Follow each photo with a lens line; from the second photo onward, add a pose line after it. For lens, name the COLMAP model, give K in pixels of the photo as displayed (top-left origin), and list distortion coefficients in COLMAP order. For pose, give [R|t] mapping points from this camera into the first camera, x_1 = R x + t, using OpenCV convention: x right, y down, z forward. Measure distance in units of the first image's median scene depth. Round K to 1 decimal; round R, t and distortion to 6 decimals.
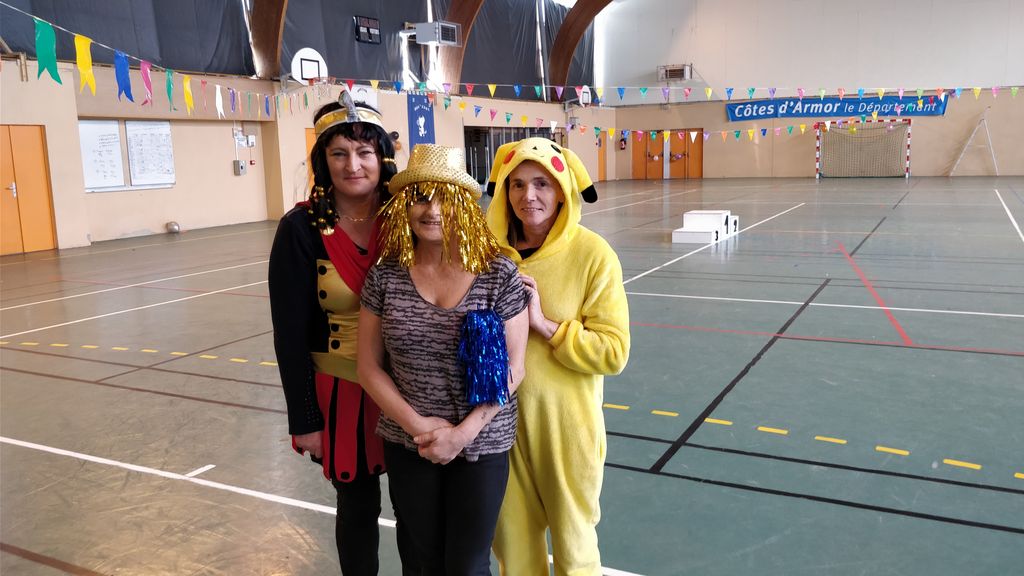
lens RADIAL K [[849.0, 0, 512.0], [0, 849.0, 288.0], [0, 0, 1]] dist [0.069187, -0.110622]
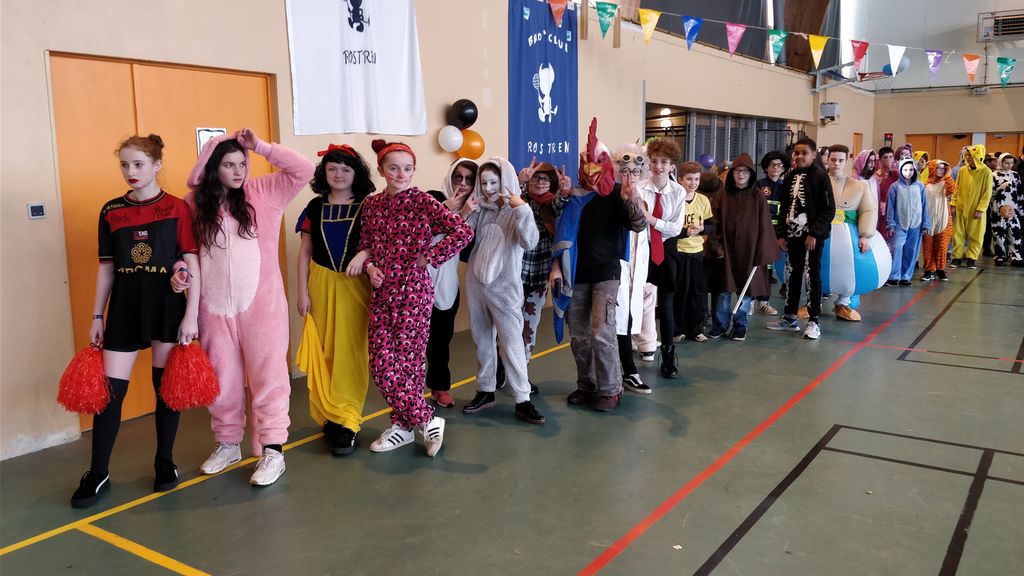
lens RADIAL K [[849.0, 0, 512.0], [0, 849.0, 288.0], [0, 0, 1]] dist [0.069187, -0.110622]
pose [[0.993123, 0.035608, -0.111530, -0.074431], [-0.037457, 0.999193, -0.014535, -0.099088], [0.110922, 0.018613, 0.993655, 0.621360]]
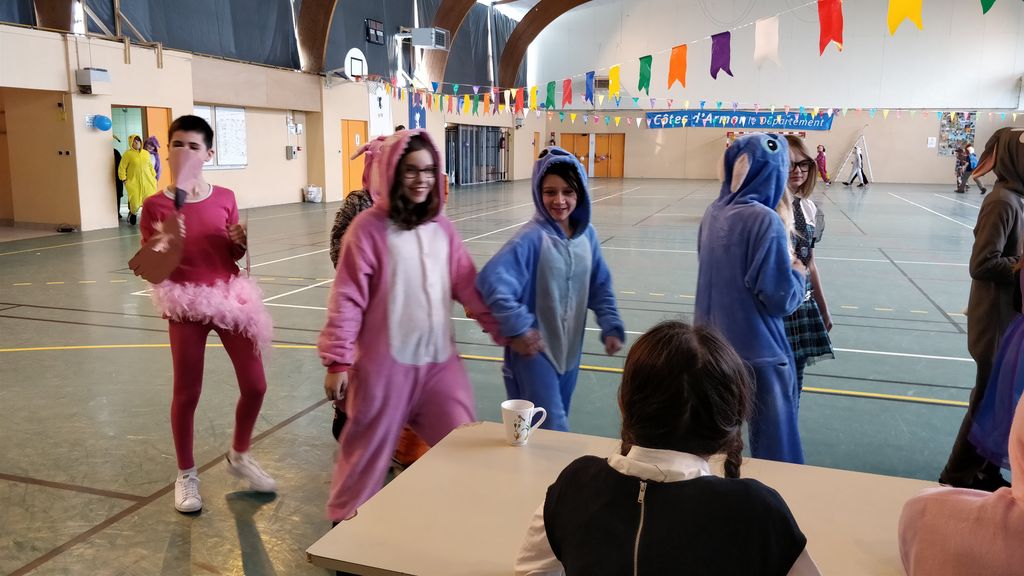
lens RADIAL K [[831.0, 0, 512.0], [0, 831.0, 288.0], [0, 0, 1]] dist [0.020638, -0.008779]
pose [[0.984282, 0.007890, 0.176427, -0.166614], [-0.008998, 0.999945, 0.005480, 0.019242], [-0.176374, -0.006982, 0.984298, -0.083903]]
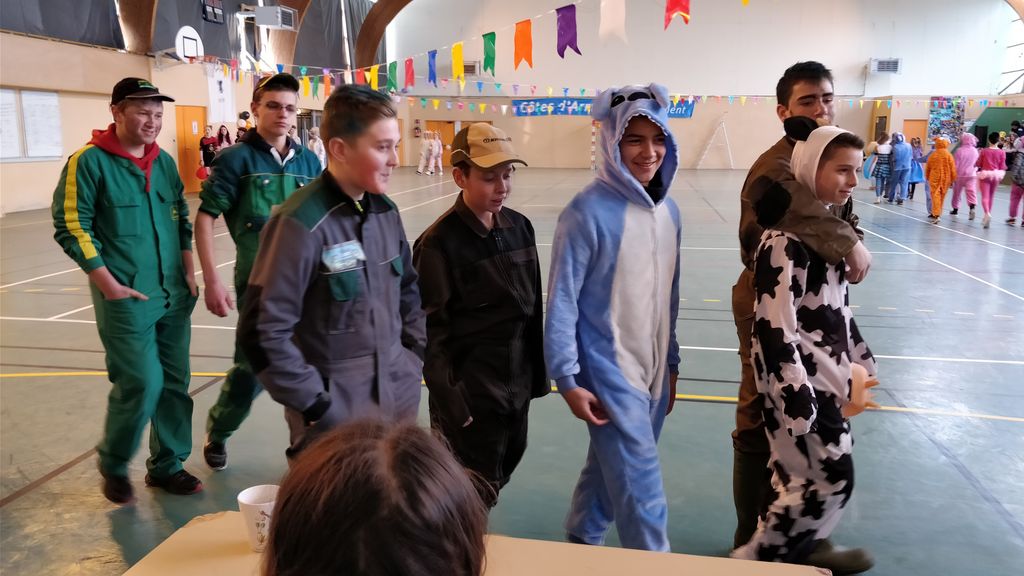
lens RADIAL K [[849.0, 0, 512.0], [0, 849.0, 288.0], [0, 0, 1]] dist [0.069187, -0.110622]
pose [[0.946625, -0.023898, 0.321450, -0.153561], [0.020084, 0.999683, 0.015178, 0.016316], [-0.321711, -0.007912, 0.946805, -0.065647]]
